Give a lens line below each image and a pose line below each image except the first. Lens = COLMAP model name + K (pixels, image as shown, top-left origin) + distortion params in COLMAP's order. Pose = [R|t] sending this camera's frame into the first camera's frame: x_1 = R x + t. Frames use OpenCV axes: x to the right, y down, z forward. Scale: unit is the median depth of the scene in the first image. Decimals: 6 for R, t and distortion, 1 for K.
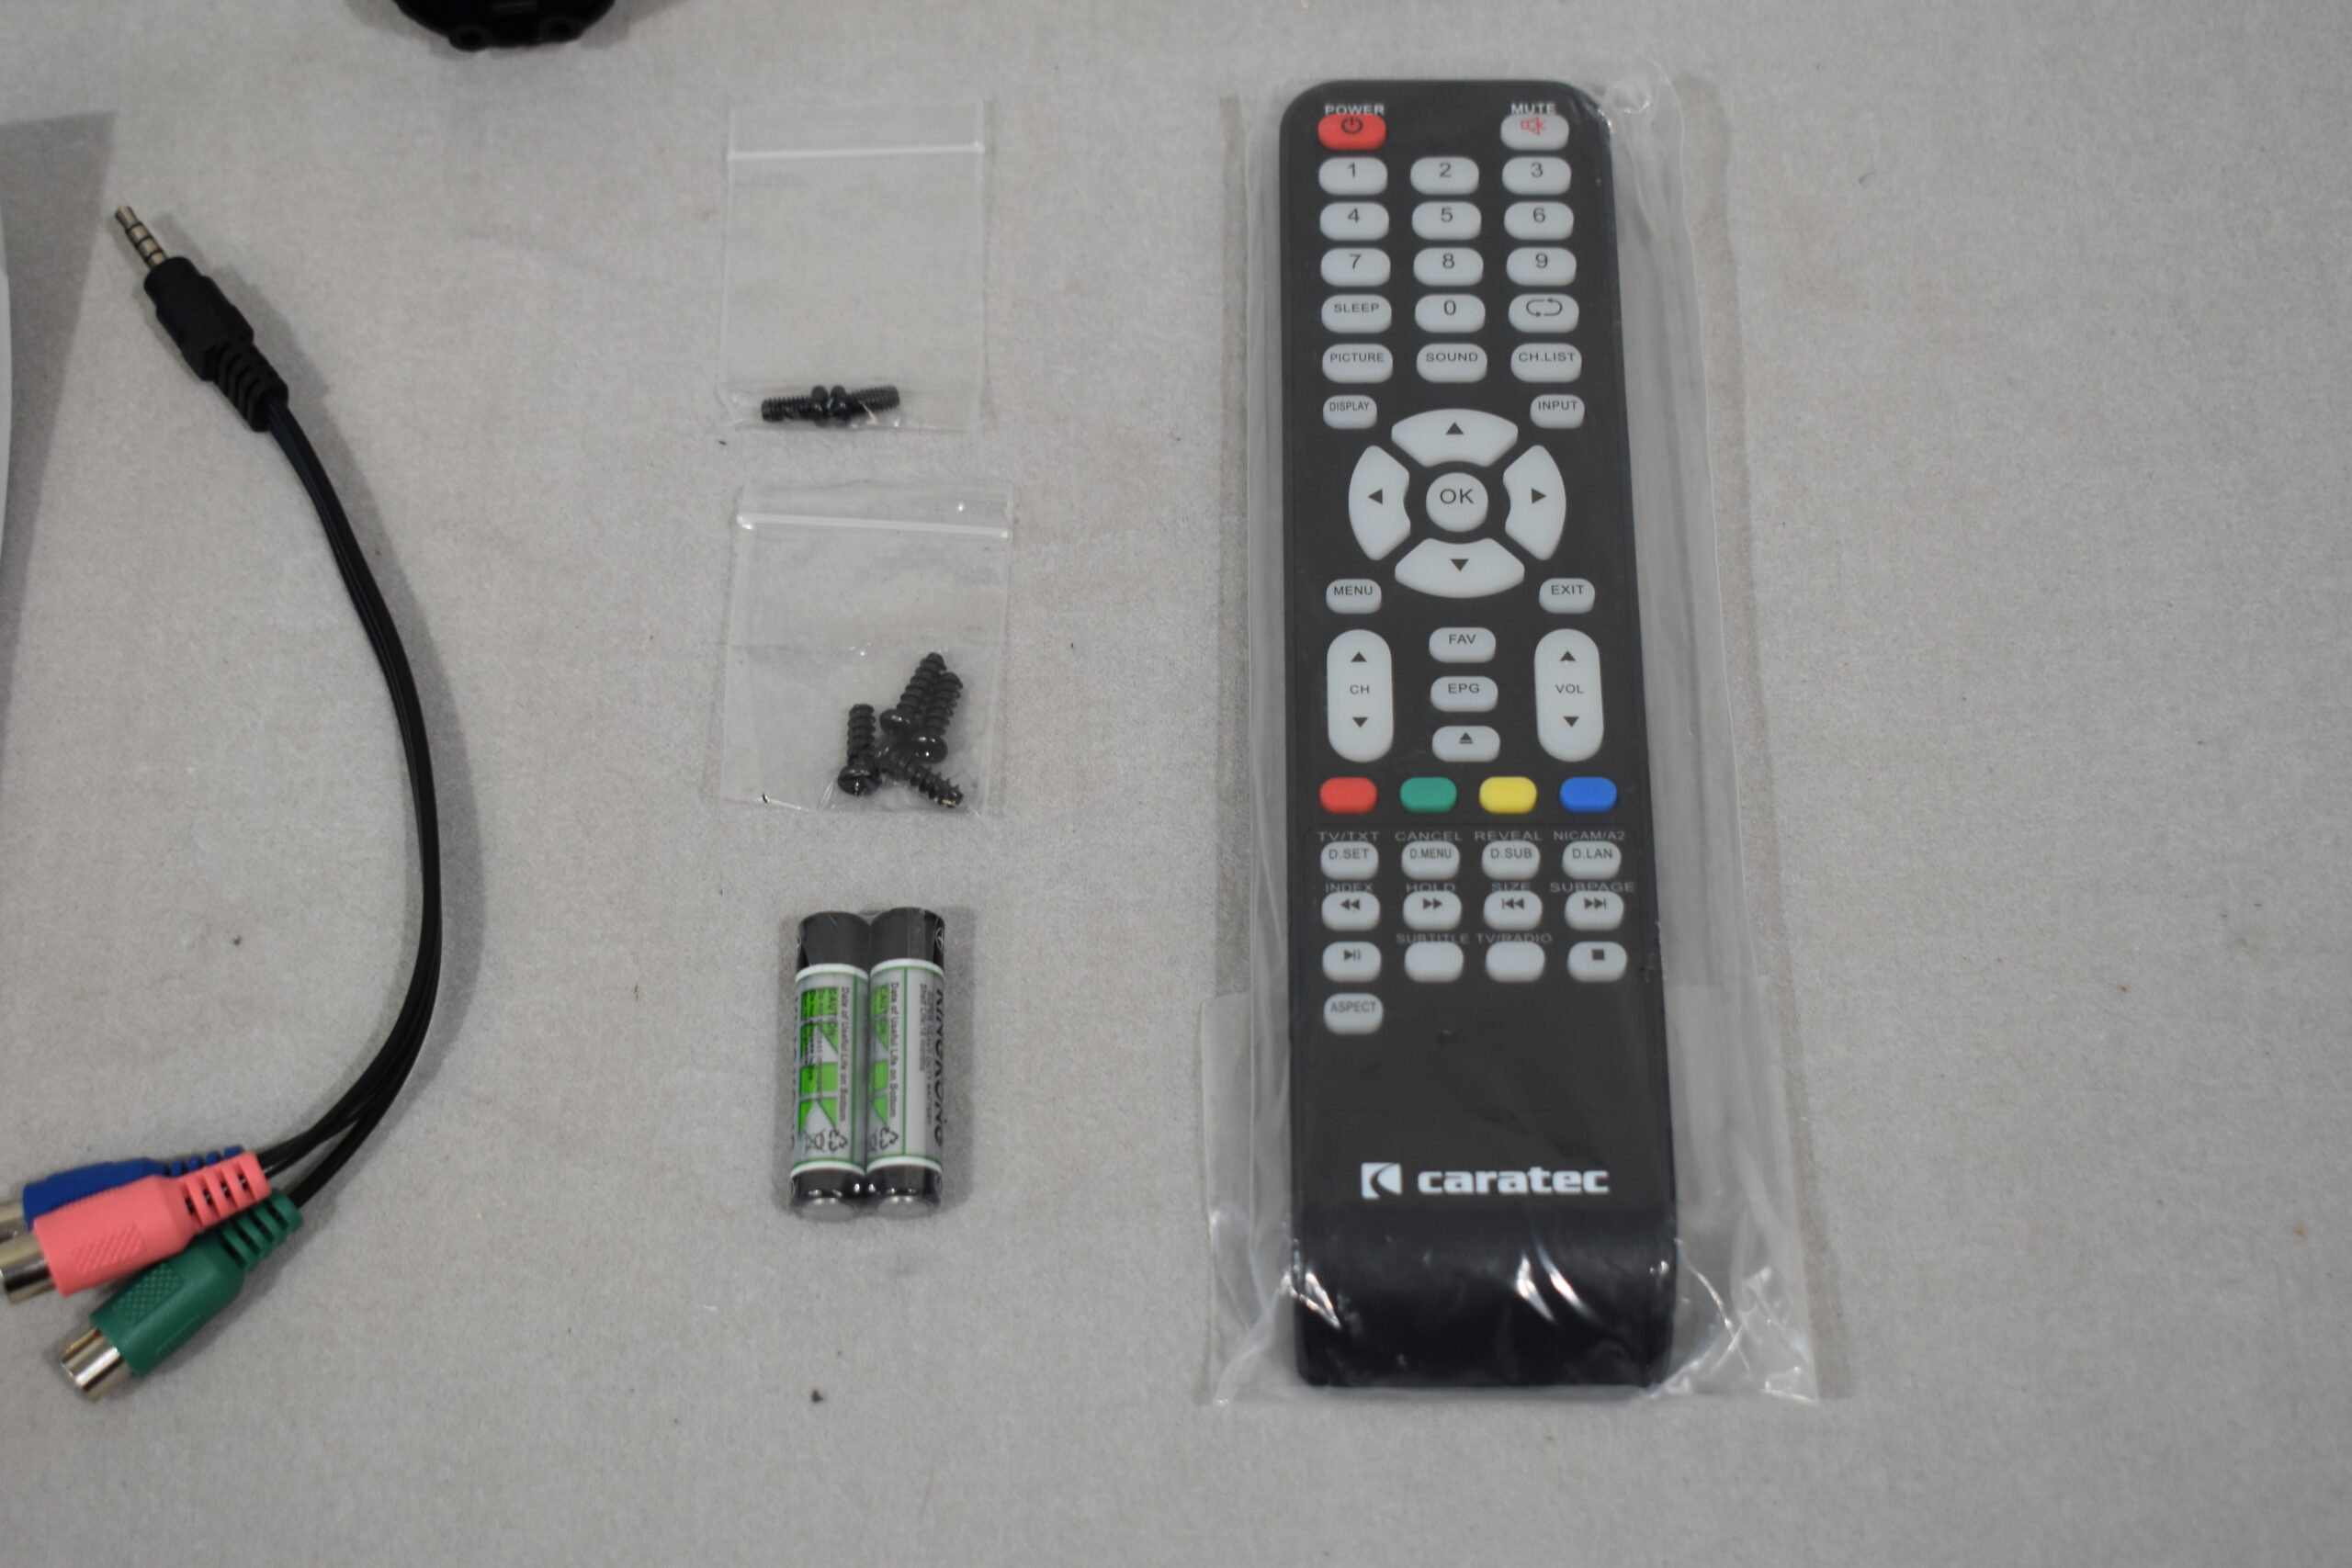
lens RADIAL K [[3832.2, 0, 1176.8], [0, 3832.2, 800.2], [0, 0, 1]] dist [-0.008267, 0.000000]
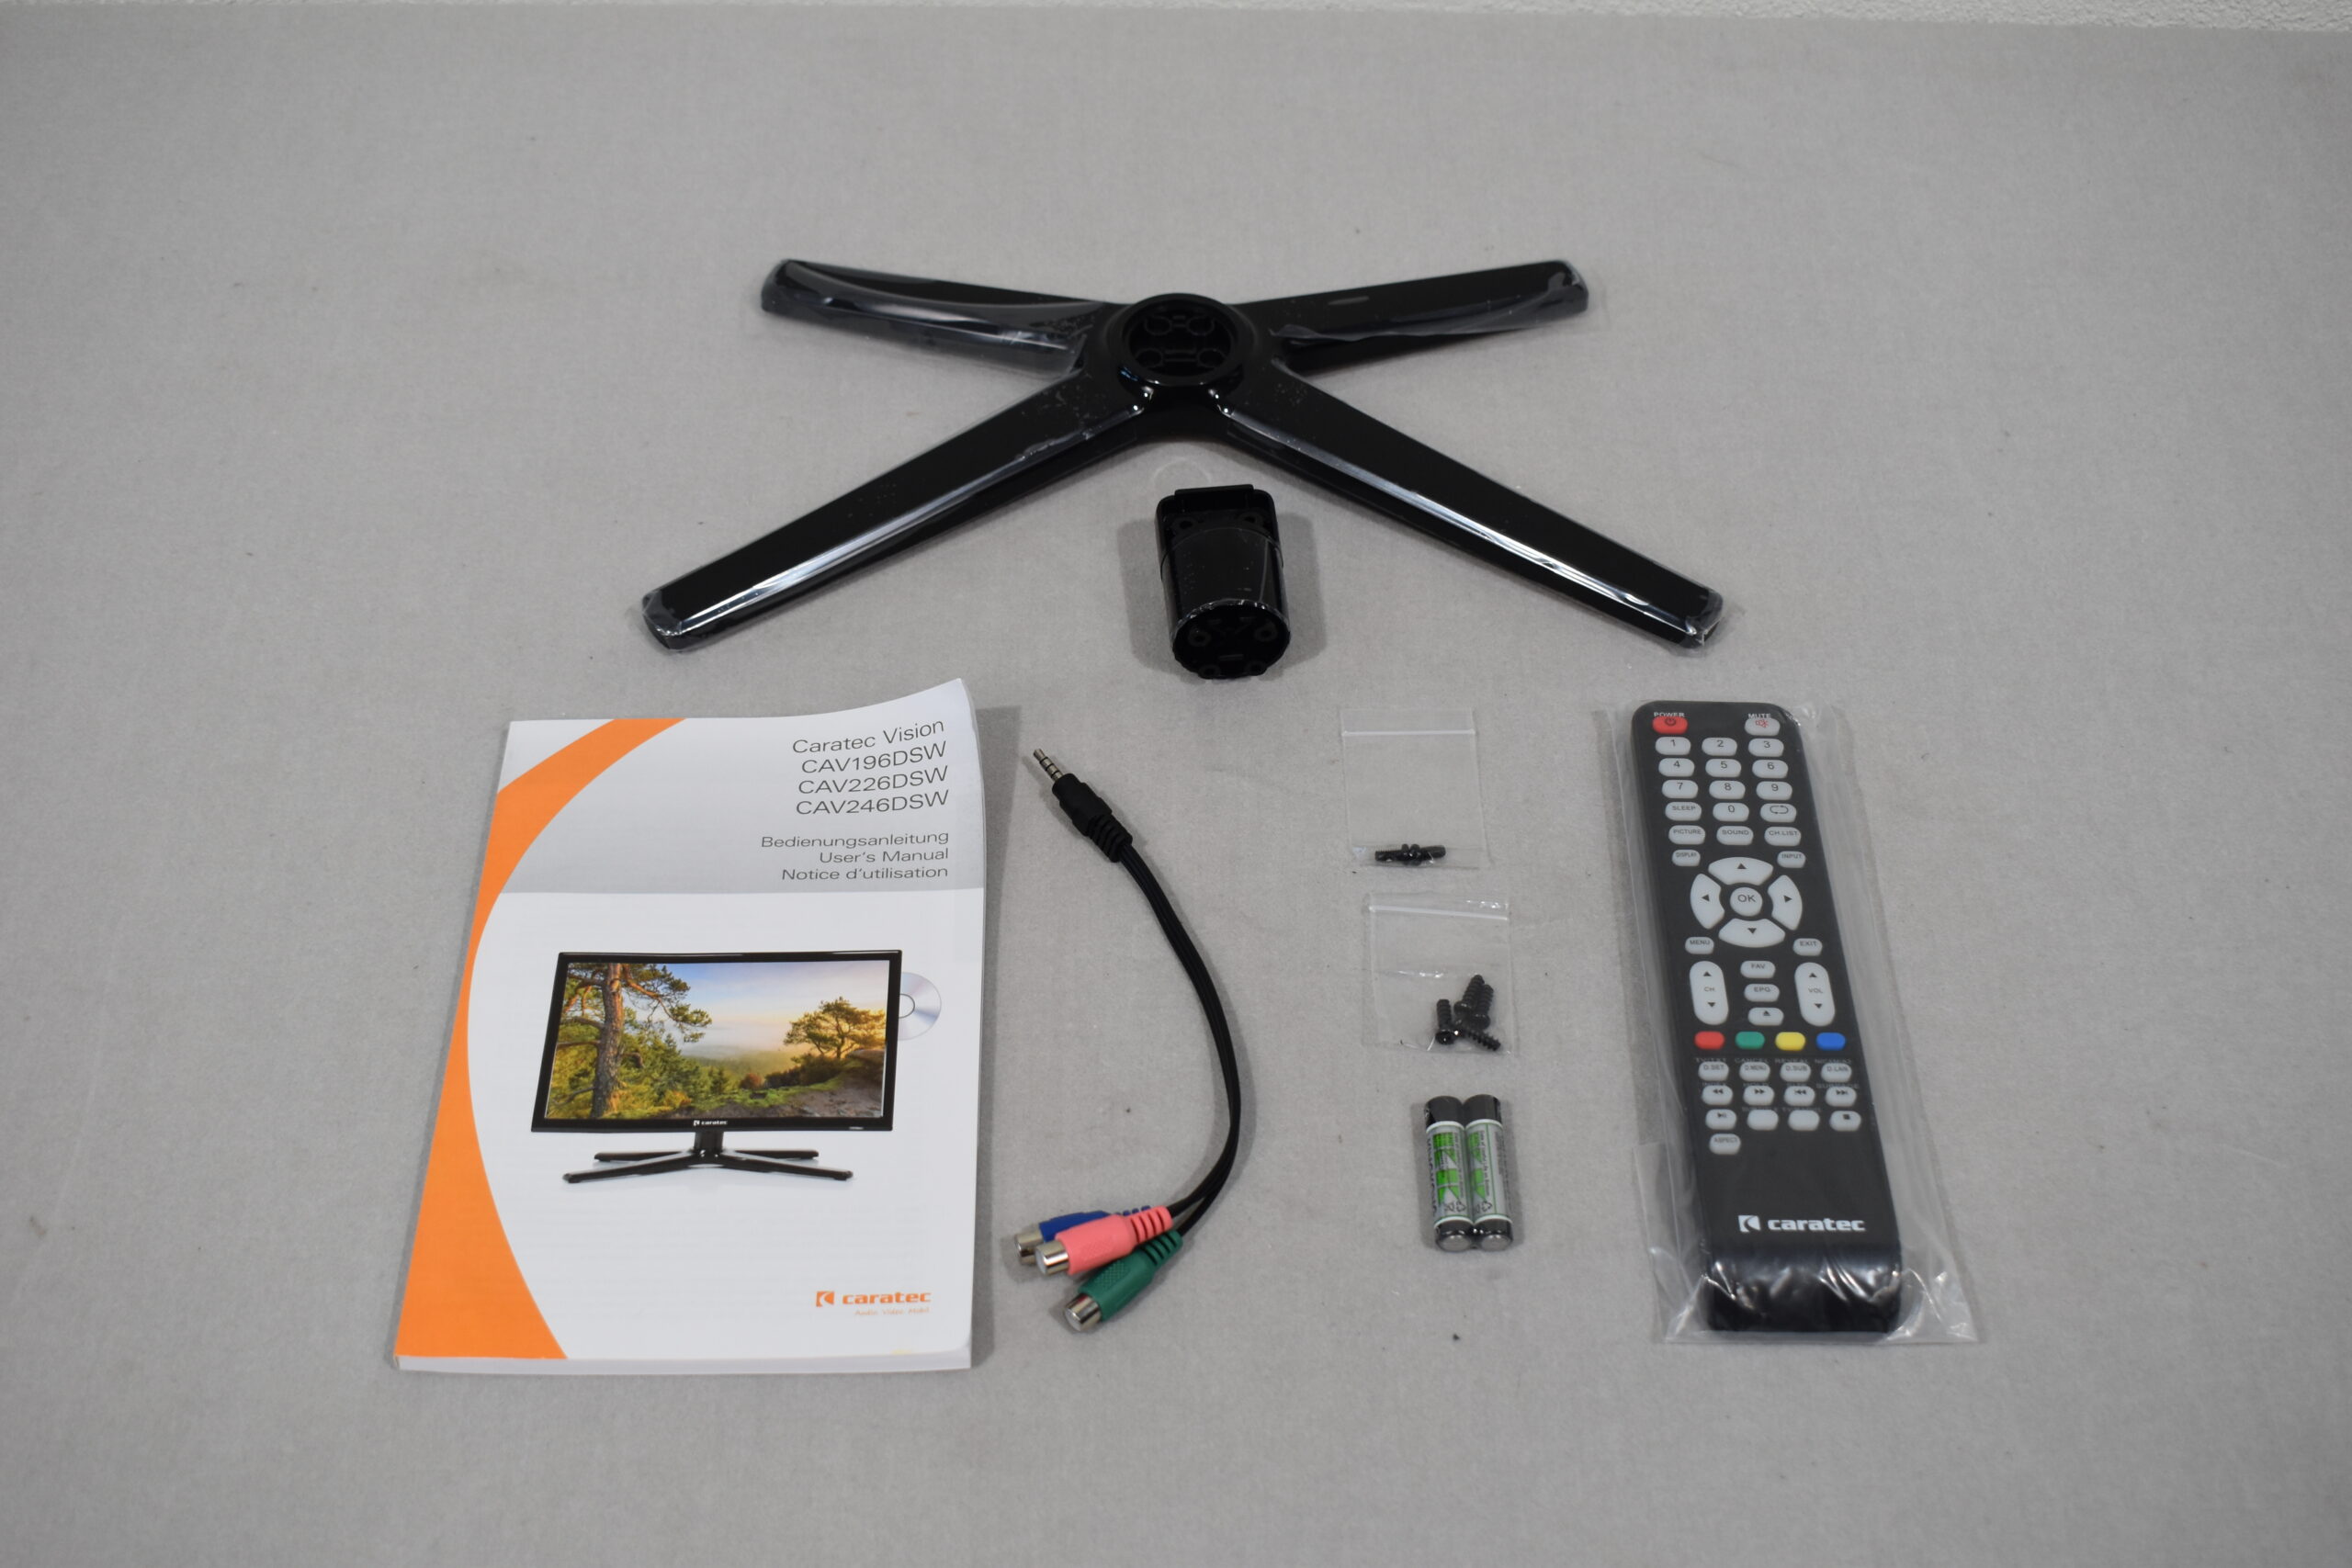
lens RADIAL K [[2601.9, 0, 1178.8], [0, 2601.9, 798.0], [0, 0, 1]] dist [-0.067276, 0.000000]
pose [[0.999661, 0.020097, 0.016574, -0.240647], [-0.016075, 0.976571, -0.214595, 0.160056], [-0.020498, 0.214255, 0.976563, -0.299296]]
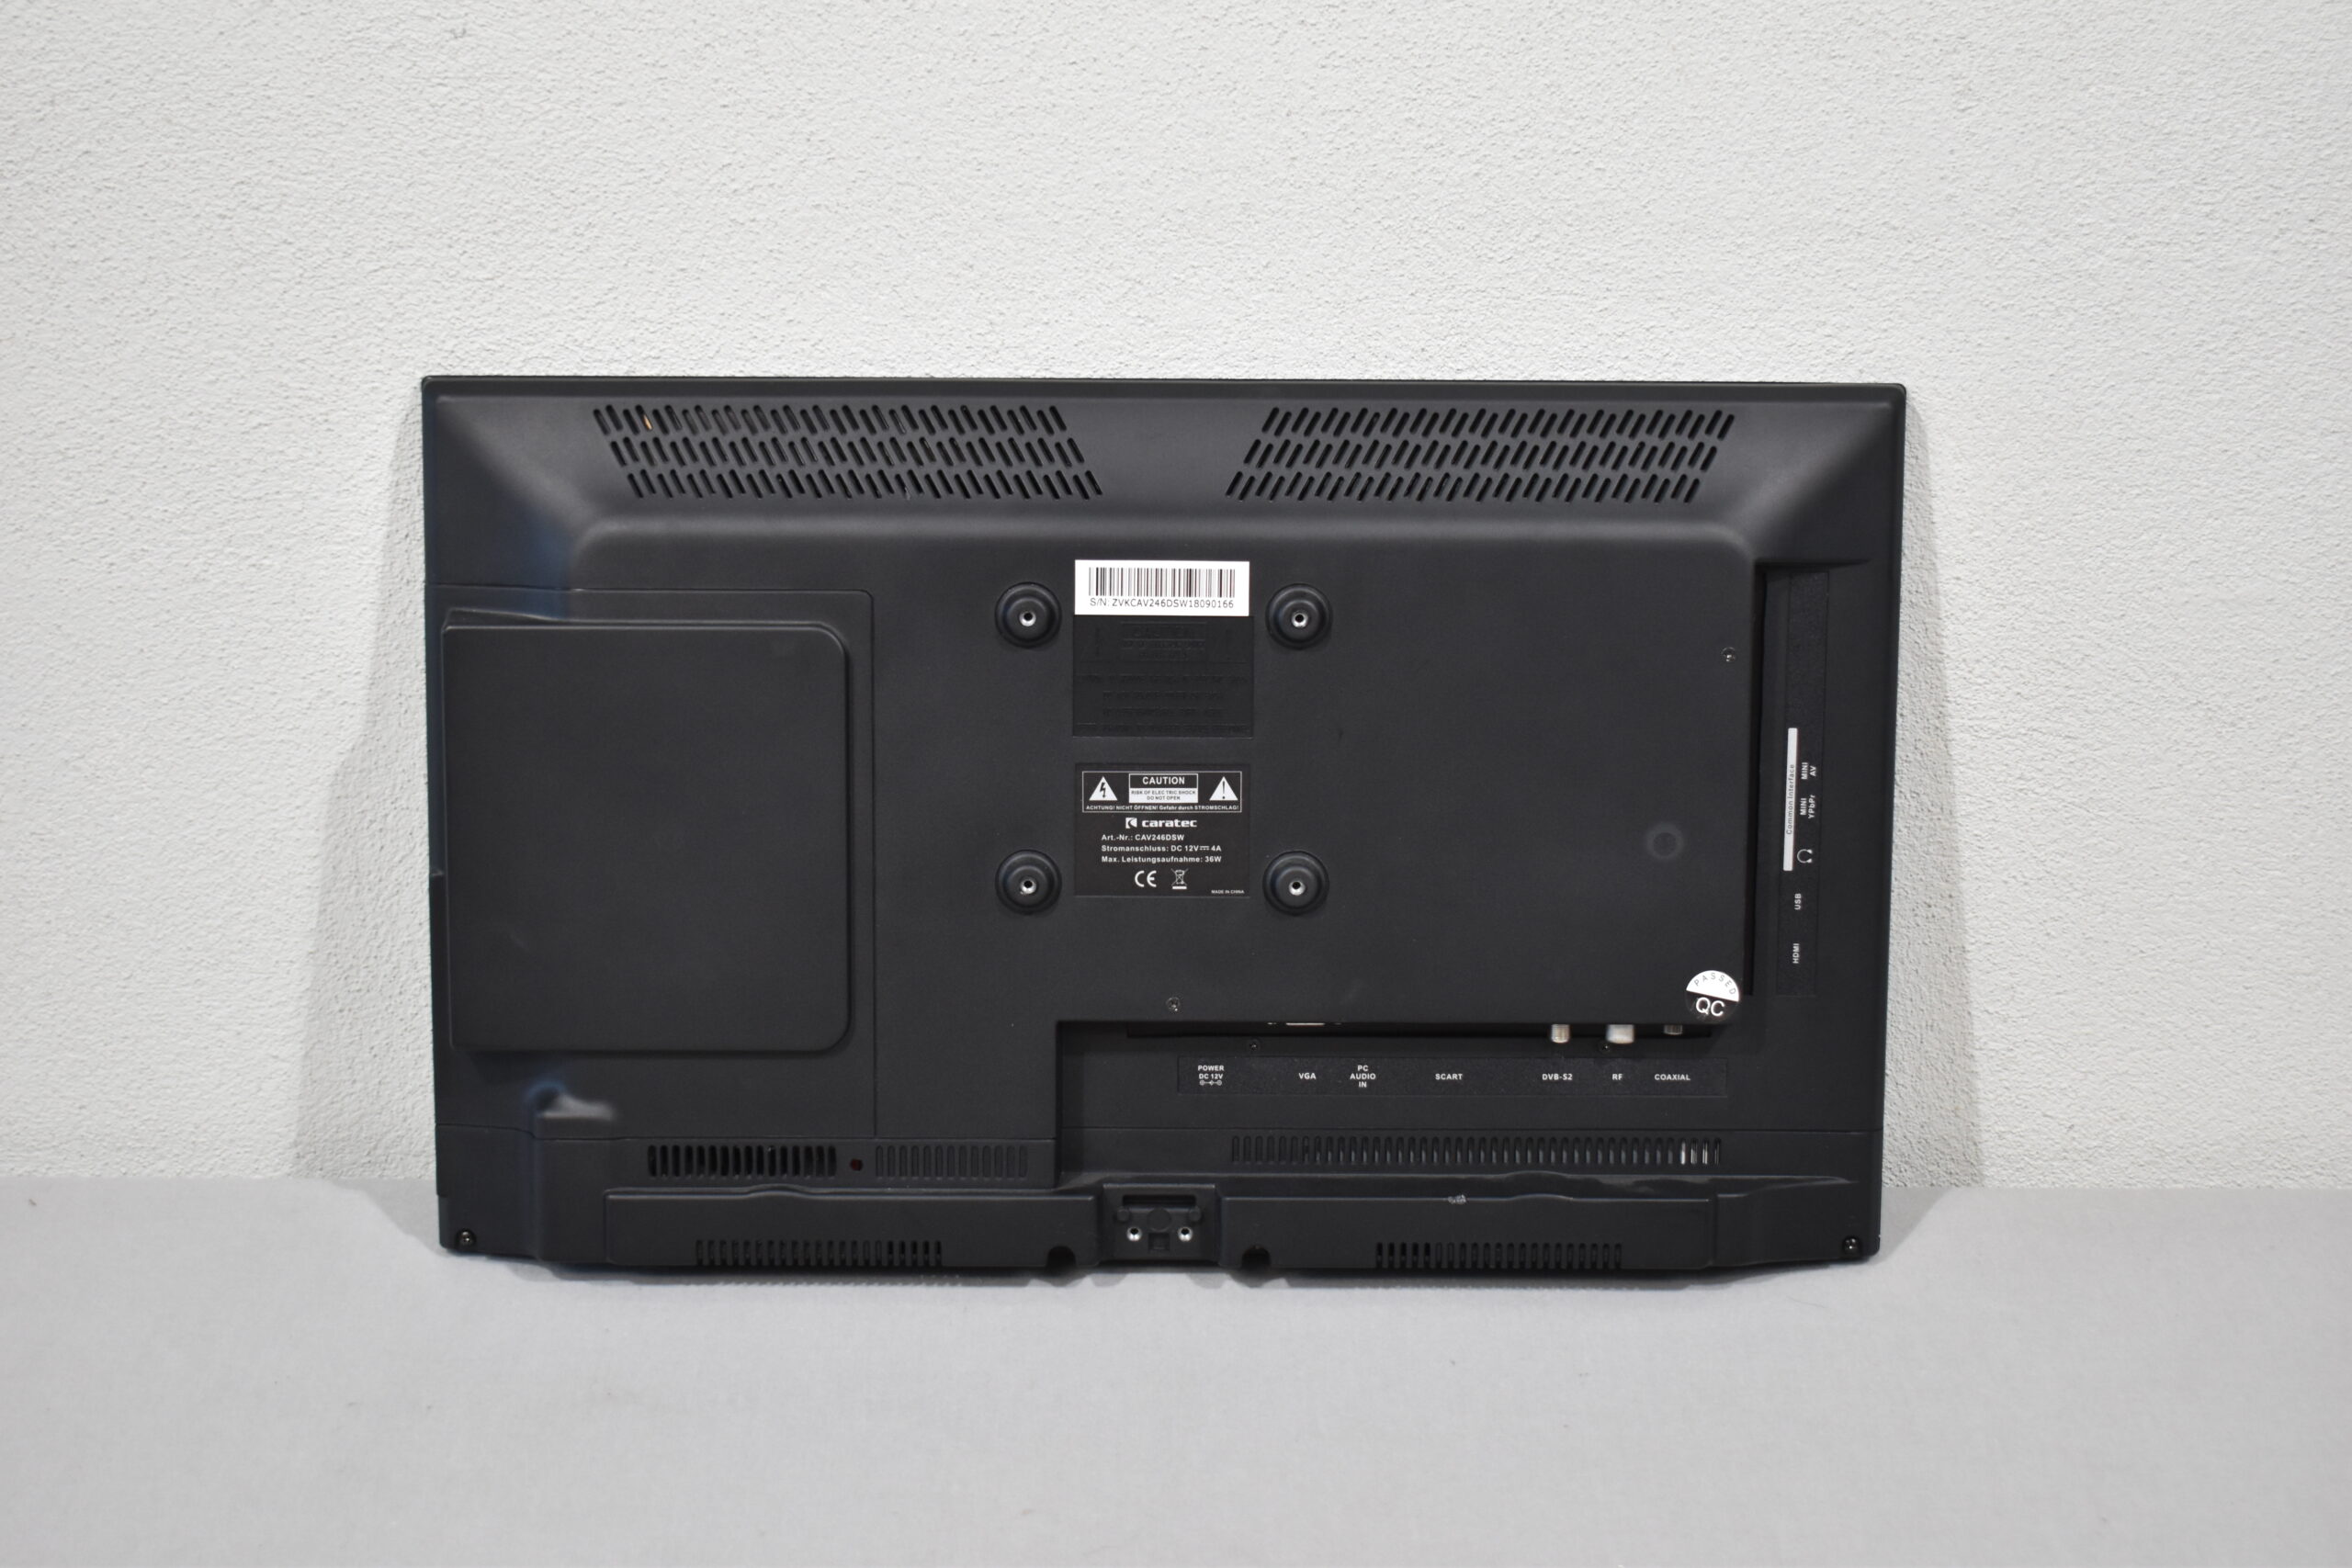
lens RADIAL K [[3698.1, 0, 1174.3], [0, 3698.1, 774.5], [0, 0, 1]] dist [-0.071783, 0.000000]
pose [[0.999861, 0.016619, 0.001018, -0.452750], [-0.011708, 0.745216, -0.666720, 2.469473], [-0.011838, 0.666616, 0.745308, -2.211875]]
